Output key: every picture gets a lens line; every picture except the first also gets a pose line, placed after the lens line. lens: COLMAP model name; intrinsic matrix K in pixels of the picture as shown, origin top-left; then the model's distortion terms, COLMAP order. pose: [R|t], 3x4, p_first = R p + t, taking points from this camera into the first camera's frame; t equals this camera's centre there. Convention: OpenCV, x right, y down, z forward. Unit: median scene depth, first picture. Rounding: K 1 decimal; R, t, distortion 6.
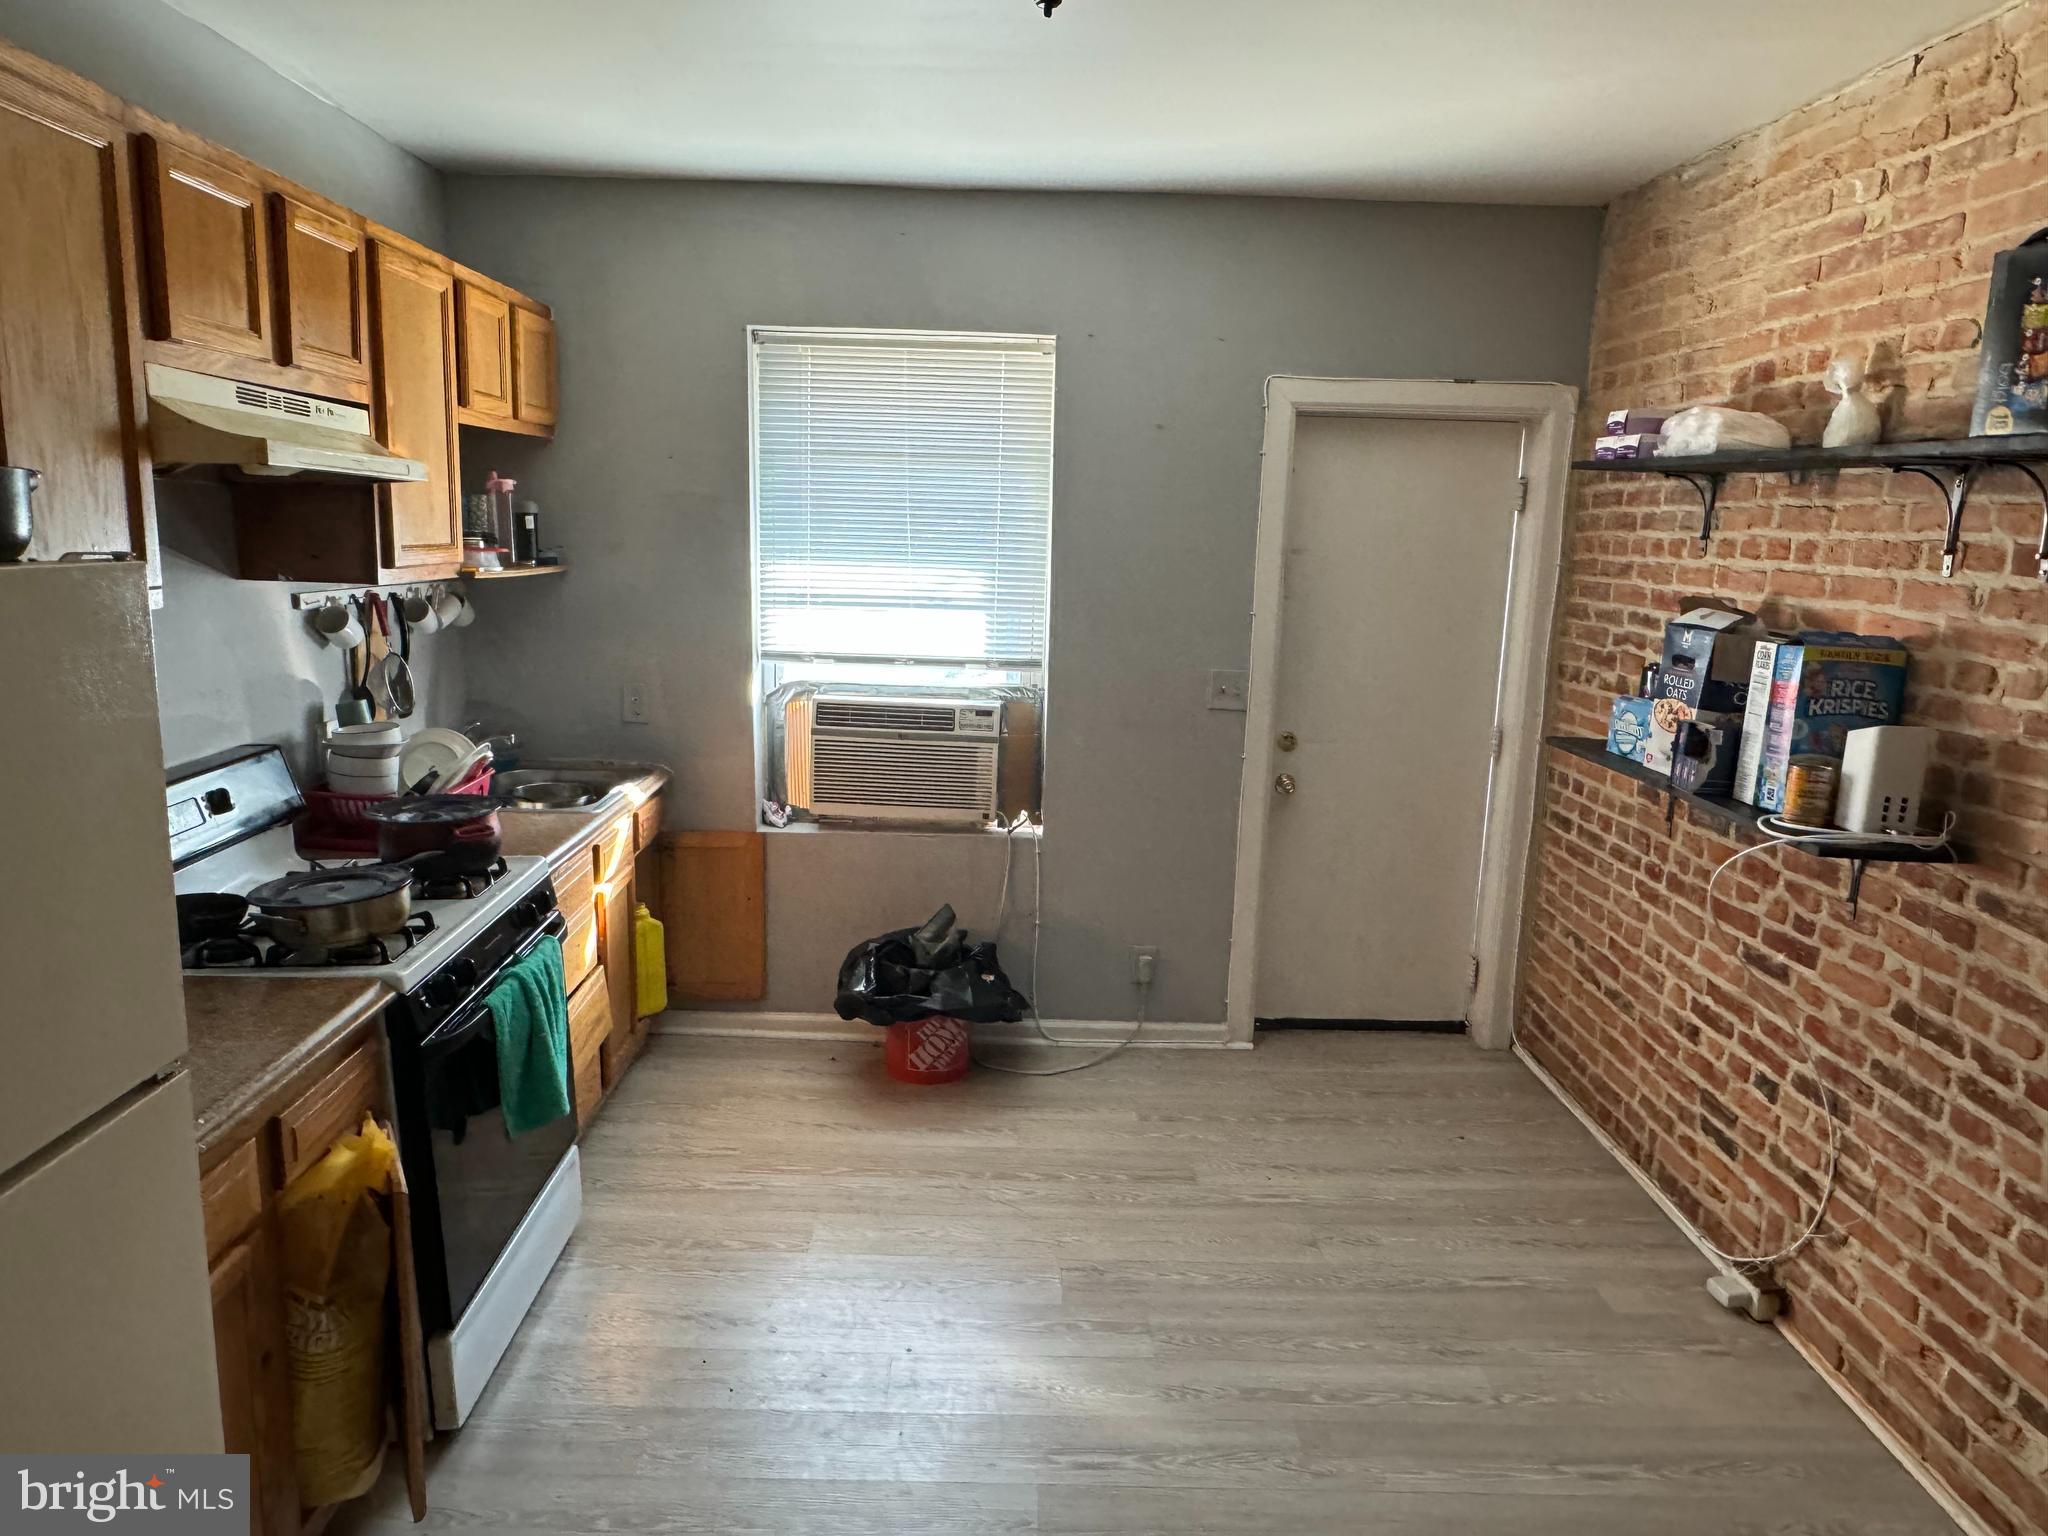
lens RADIAL K [[1373.8, 0, 1064.8], [0, 1373.8, 771.1], [0, 0, 1]] dist [0.001221, 0.000022]
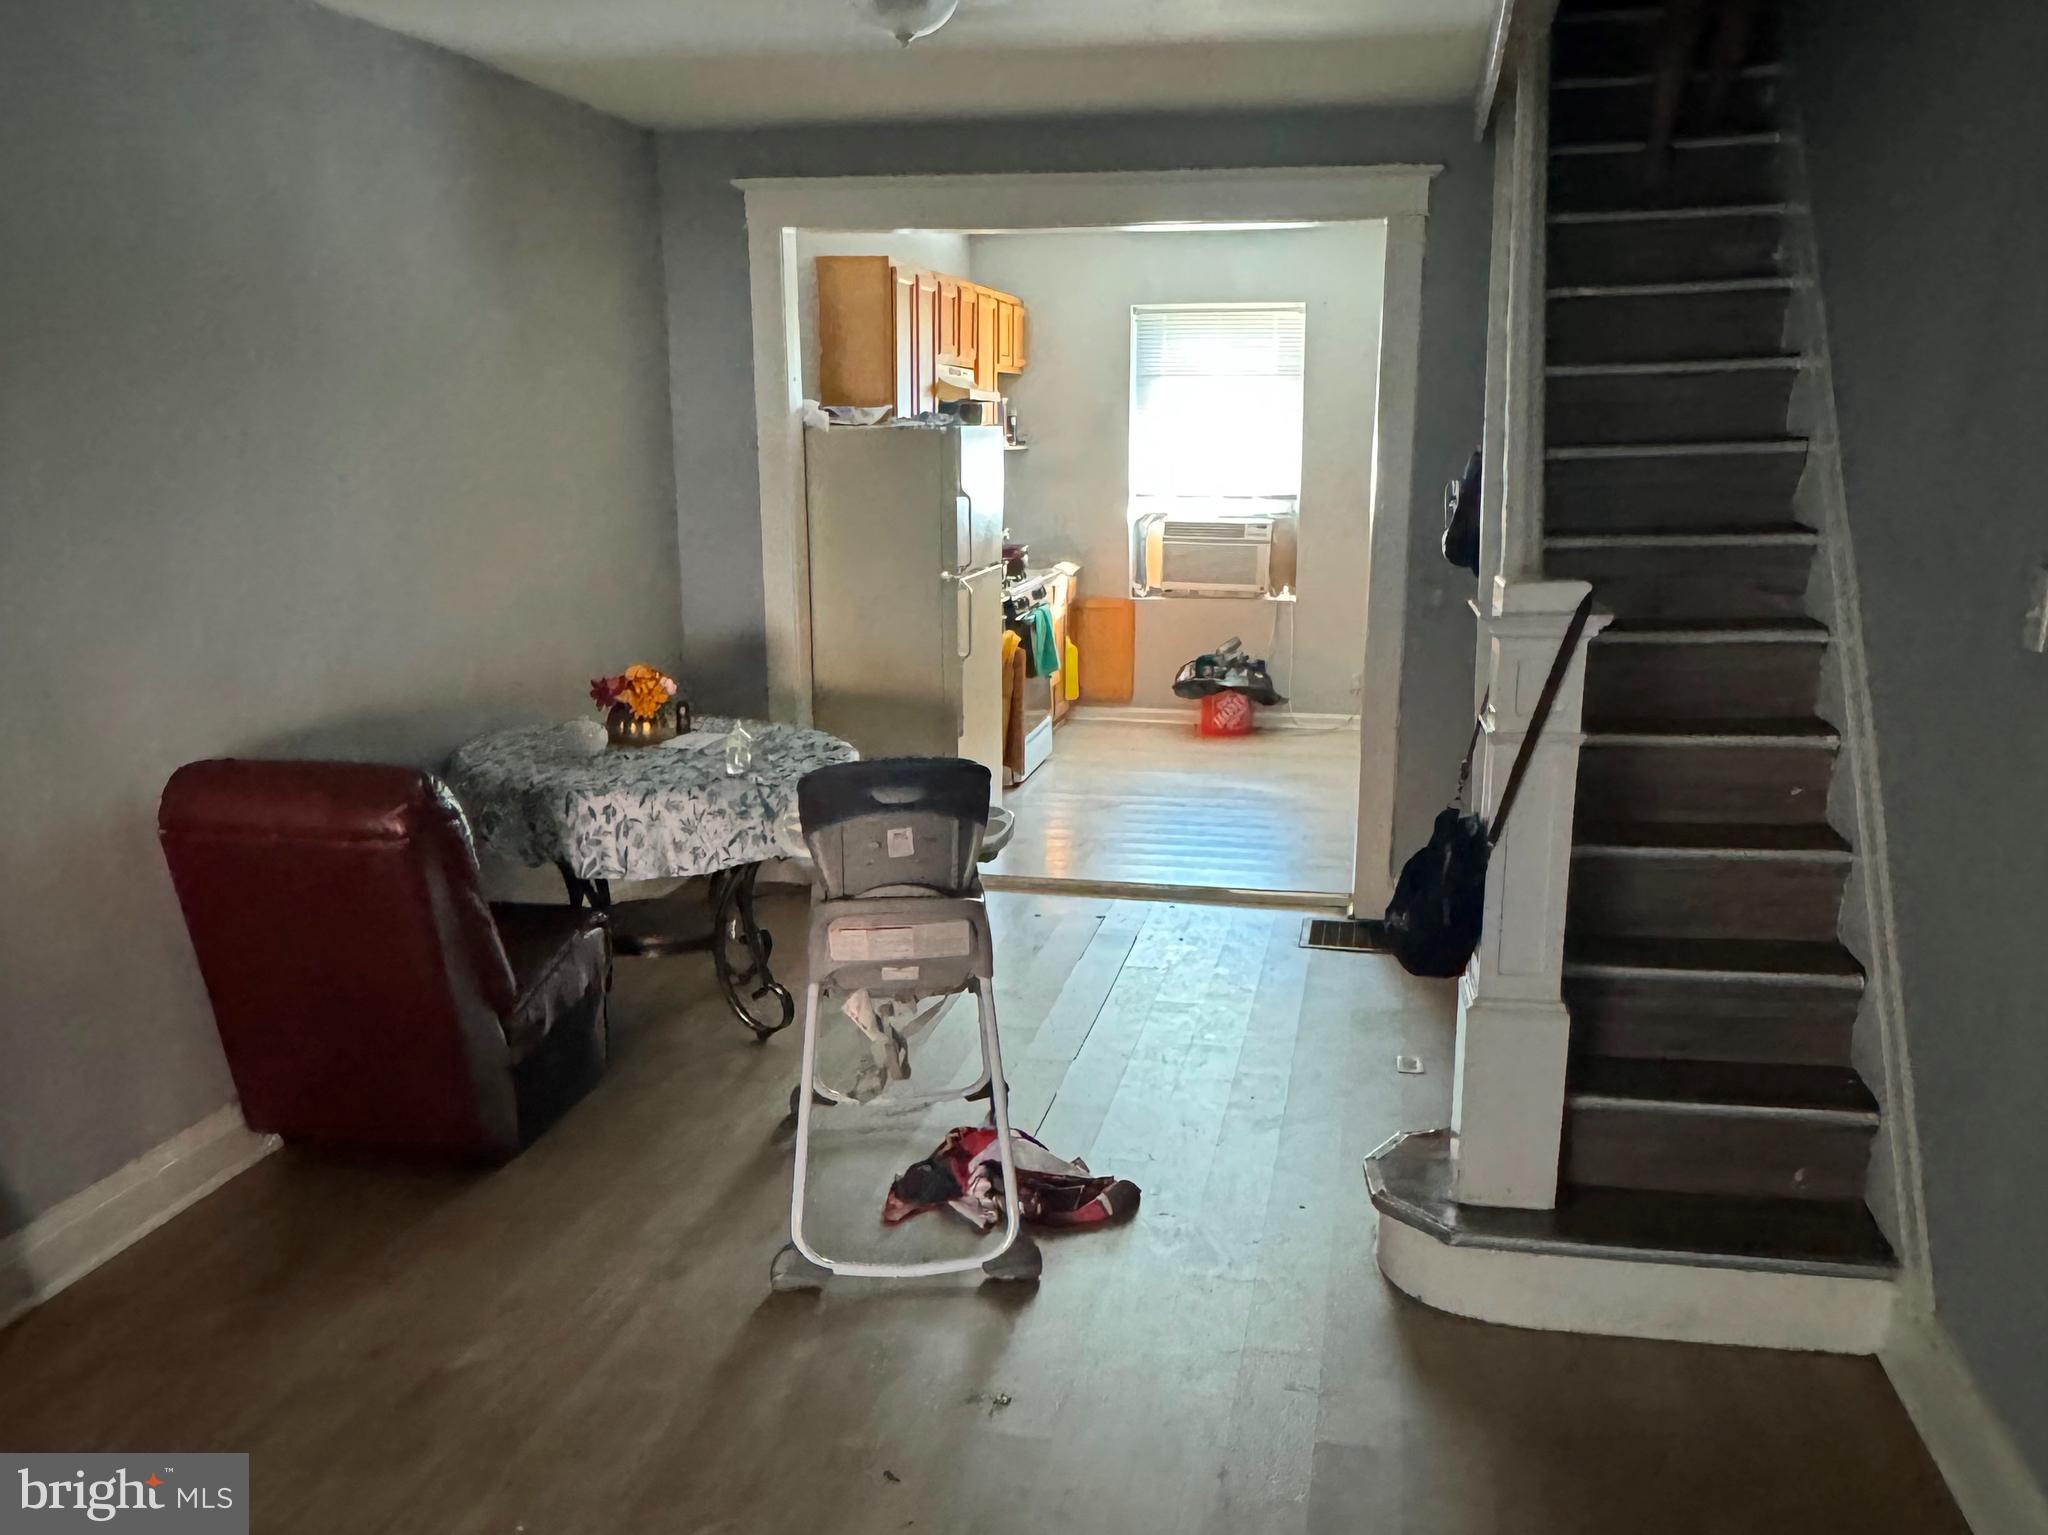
lens RADIAL K [[1373.8, 0, 1064.8], [0, 1373.8, 770.6], [0, 0, 1]] dist [0.001221, 0.000022]
pose [[0.969544, 0.031411, -0.242894, 0.127273], [-0.014326, 0.997317, 0.071787, 0.140515], [0.244497, -0.066121, 0.967393, -0.729706]]
